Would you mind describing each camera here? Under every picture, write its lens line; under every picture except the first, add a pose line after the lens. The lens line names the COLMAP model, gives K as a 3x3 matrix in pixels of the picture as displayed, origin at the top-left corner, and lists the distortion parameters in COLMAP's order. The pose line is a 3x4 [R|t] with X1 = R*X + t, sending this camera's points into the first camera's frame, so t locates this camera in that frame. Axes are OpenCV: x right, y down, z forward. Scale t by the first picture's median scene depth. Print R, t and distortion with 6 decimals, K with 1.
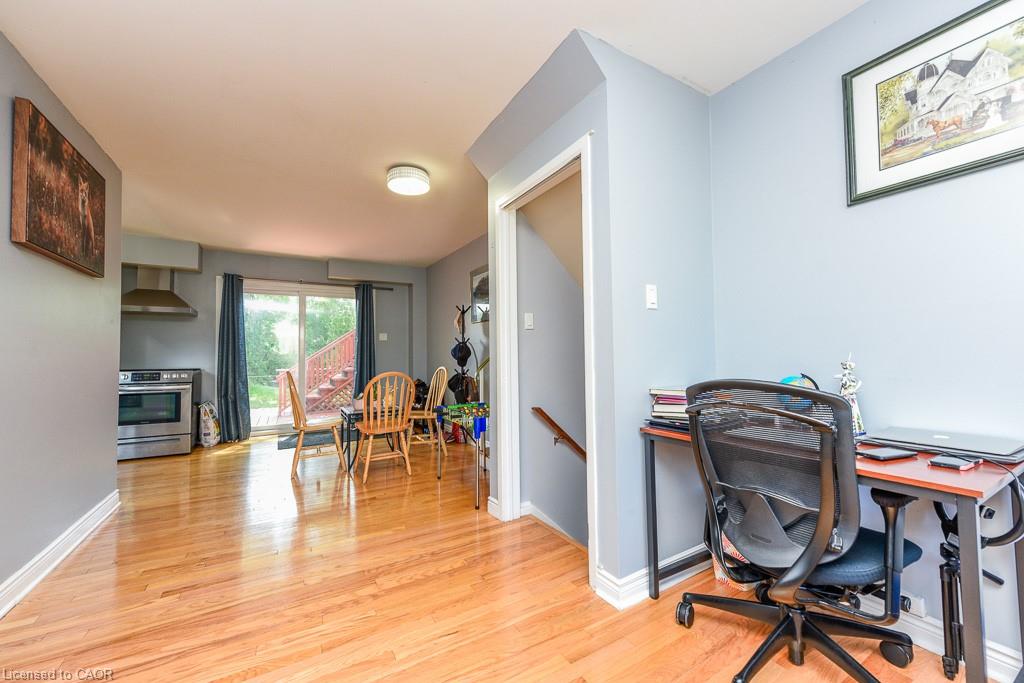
lens RADIAL K [[398.1, 0, 520.7], [0, 398.1, 339.3], [0, 0, 1]] dist [0.002902, -0.002159]
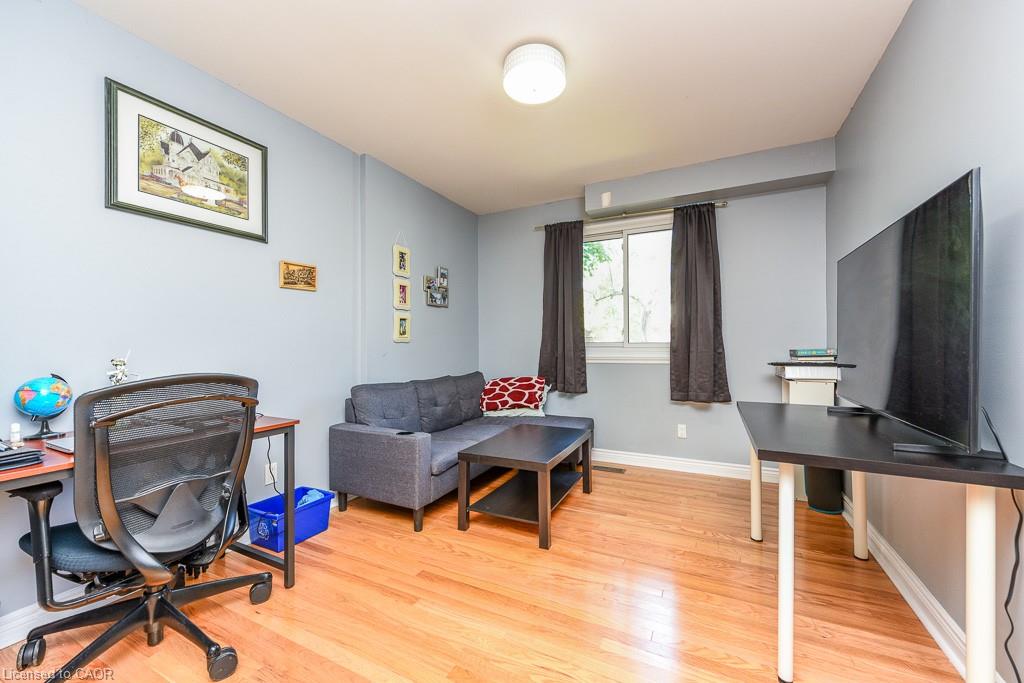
lens RADIAL K [[398.1, 0, 512.5], [0, 398.1, 347.8], [0, 0, 1]] dist [0.002902, -0.002159]
pose [[-0.531954, 0.012751, 0.846677, -0.639160], [-0.020729, 0.999391, -0.028074, 0.038618], [-0.846520, -0.032485, -0.531366, 0.683973]]
